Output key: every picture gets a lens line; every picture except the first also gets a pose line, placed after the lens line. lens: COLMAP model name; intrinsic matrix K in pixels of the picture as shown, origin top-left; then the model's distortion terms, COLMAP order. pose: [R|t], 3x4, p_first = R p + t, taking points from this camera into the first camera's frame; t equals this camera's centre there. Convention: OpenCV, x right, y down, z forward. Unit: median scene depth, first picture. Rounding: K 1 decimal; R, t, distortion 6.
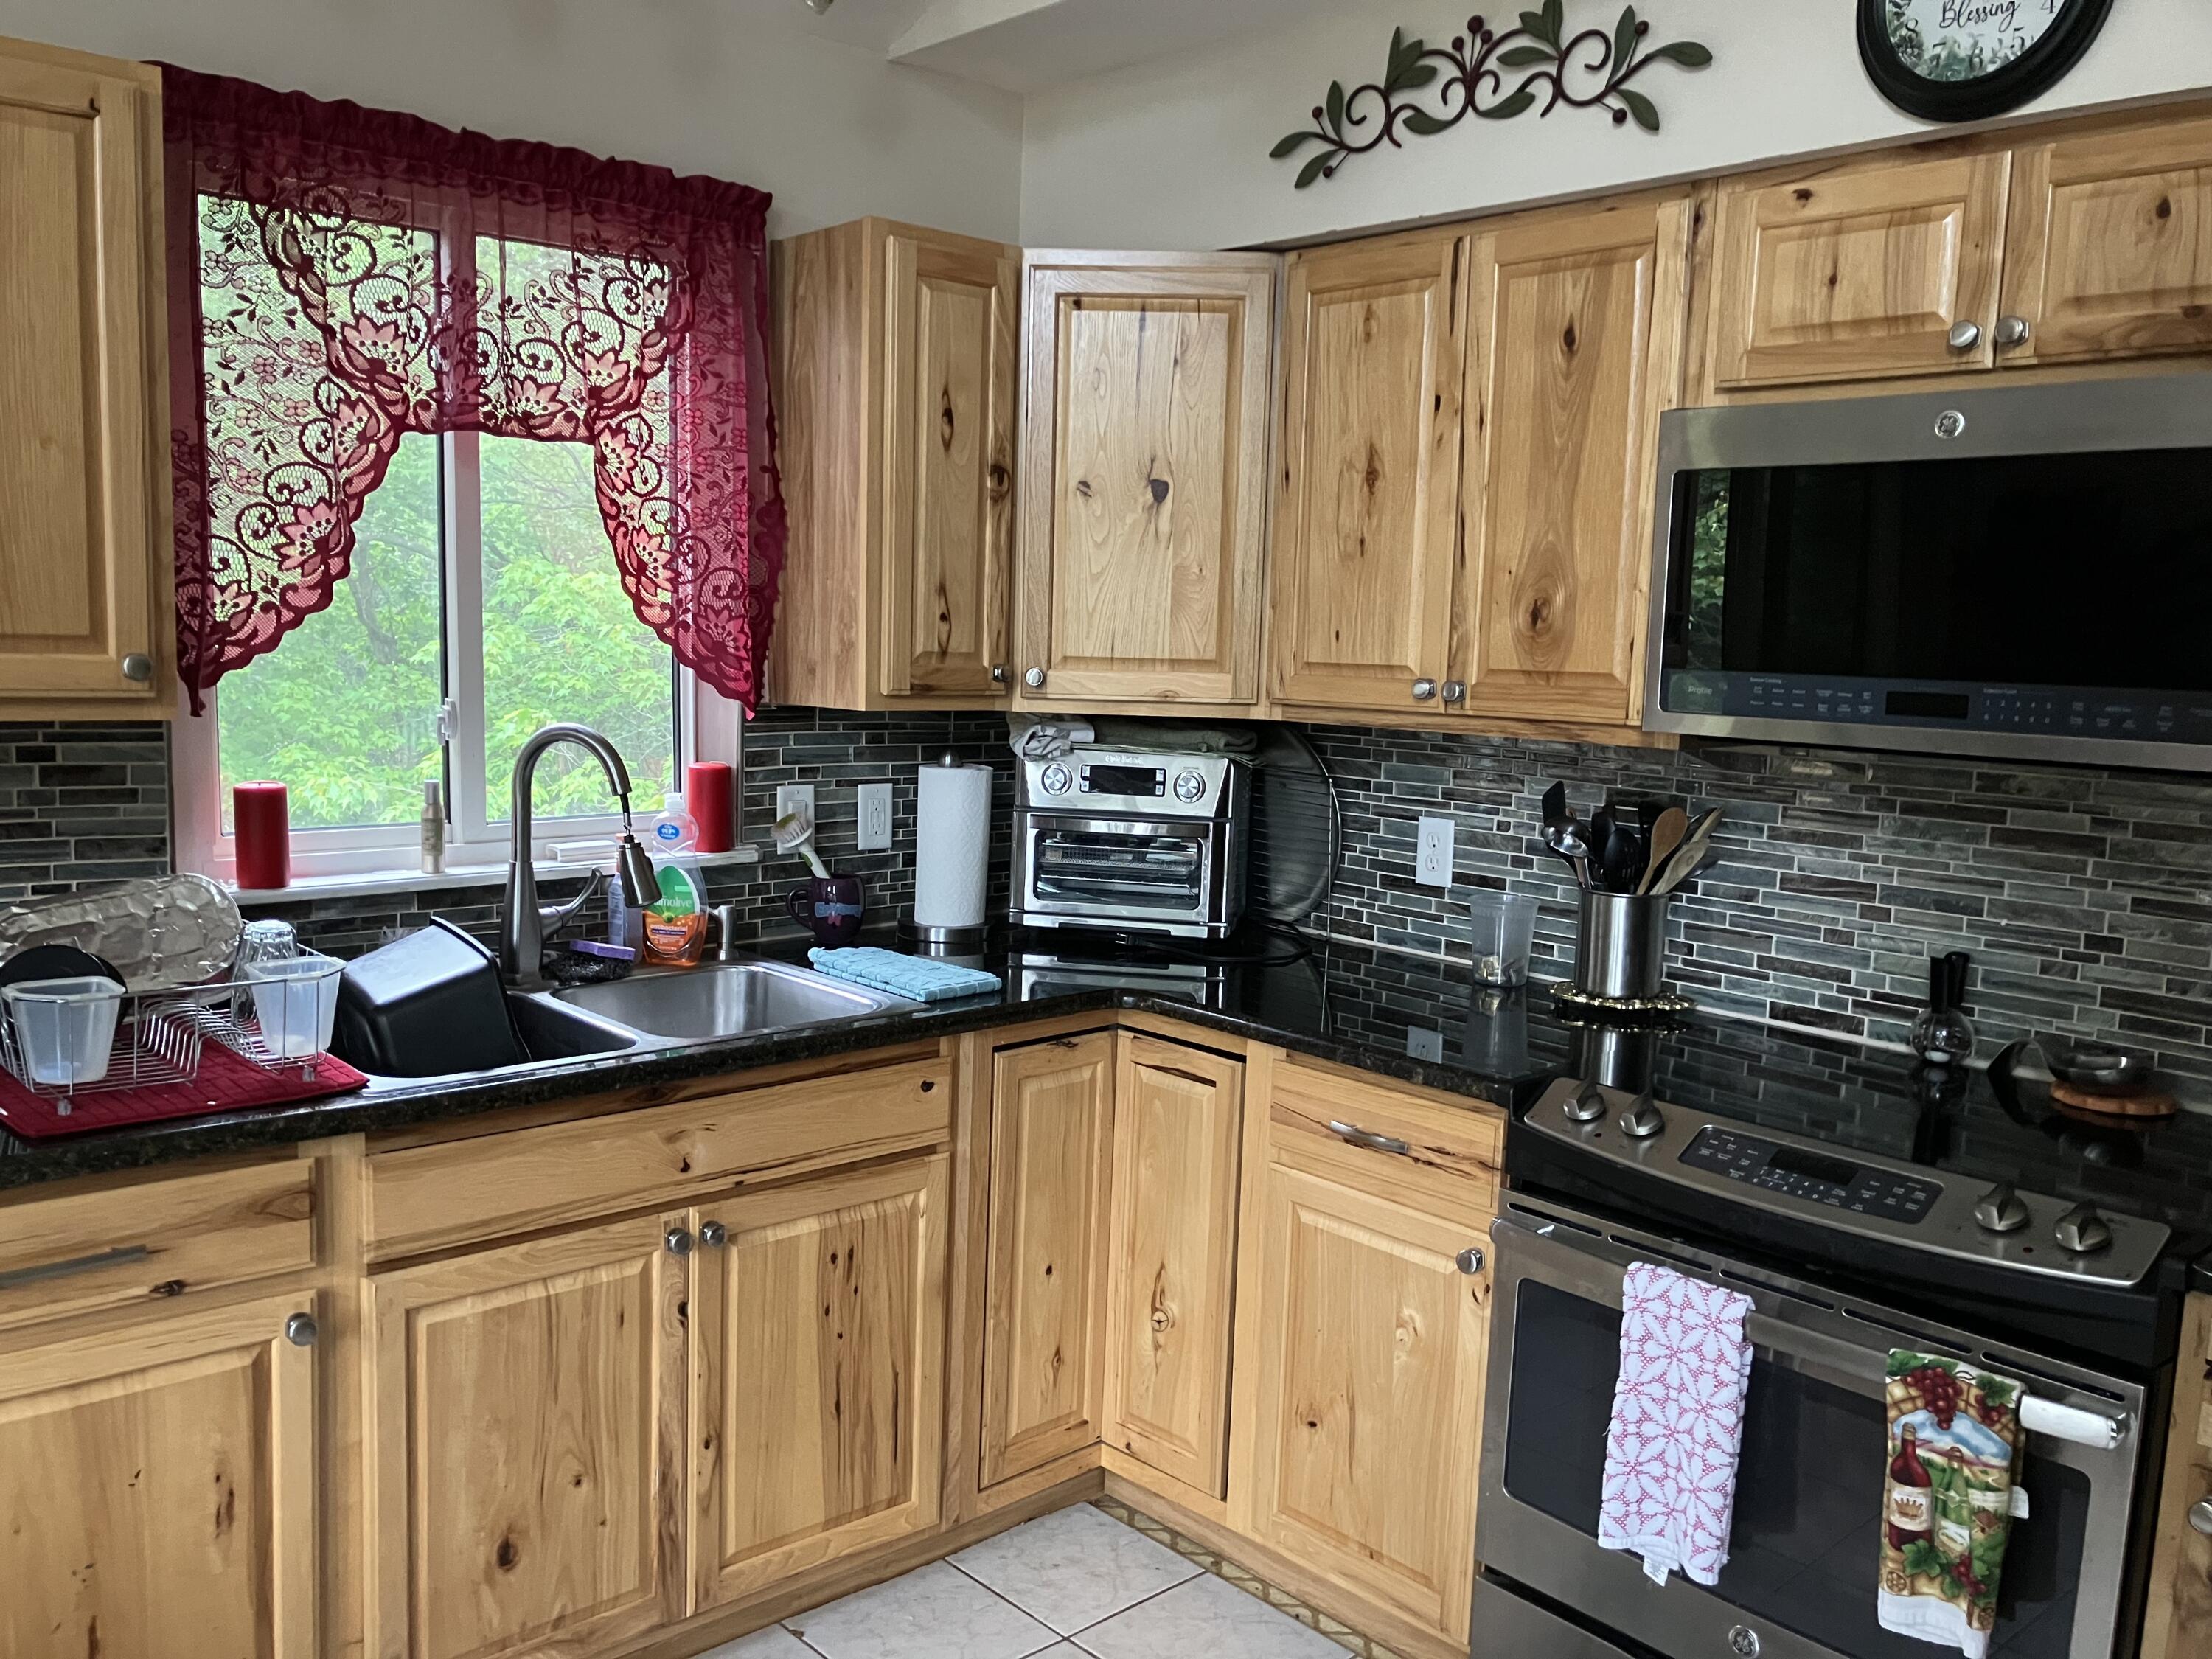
lens RADIAL K [[1829.2, 0, 1097.8], [0, 1829.2, 851.2], [0, 0, 1]] dist [0.037435, -0.043540]
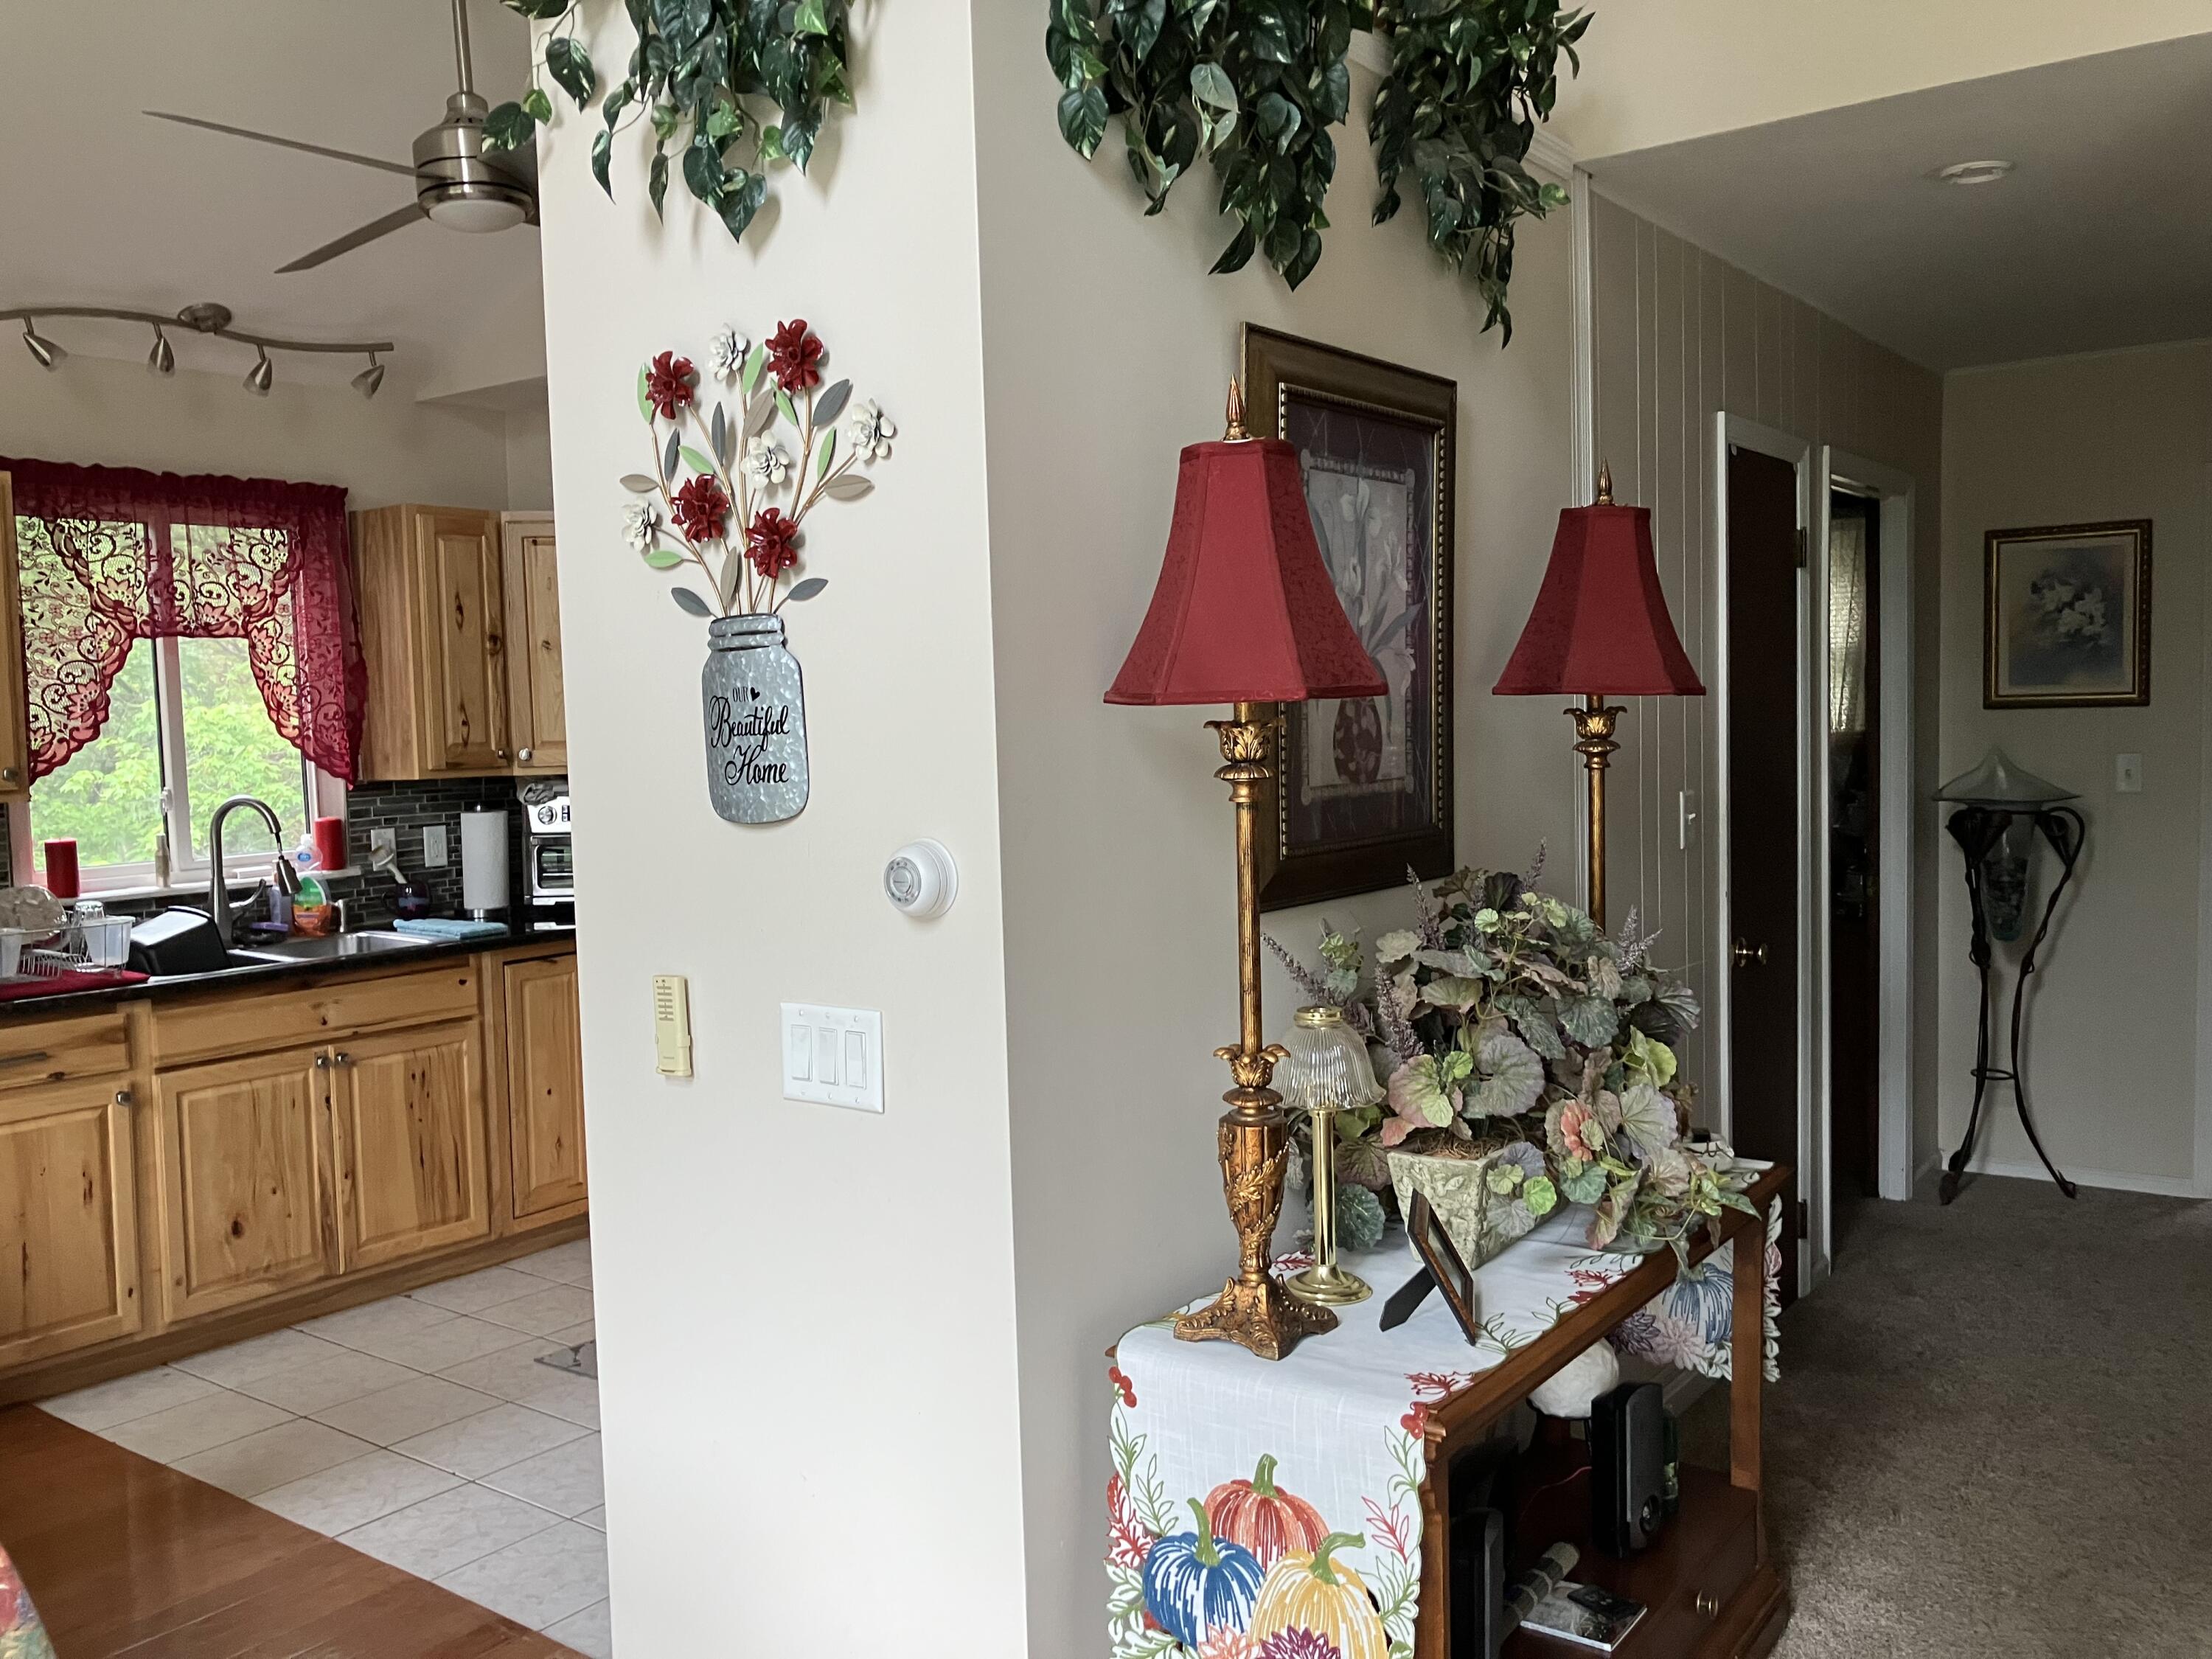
lens RADIAL K [[1829.2, 0, 1068.6], [0, 1829.2, 827.7], [0, 0, 1]] dist [0.037435, -0.043540]
pose [[0.983477, -0.068898, 0.167410, 0.200278], [0.079135, 0.995331, -0.055259, 0.124164], [-0.162821, 0.067594, 0.984338, -0.889619]]
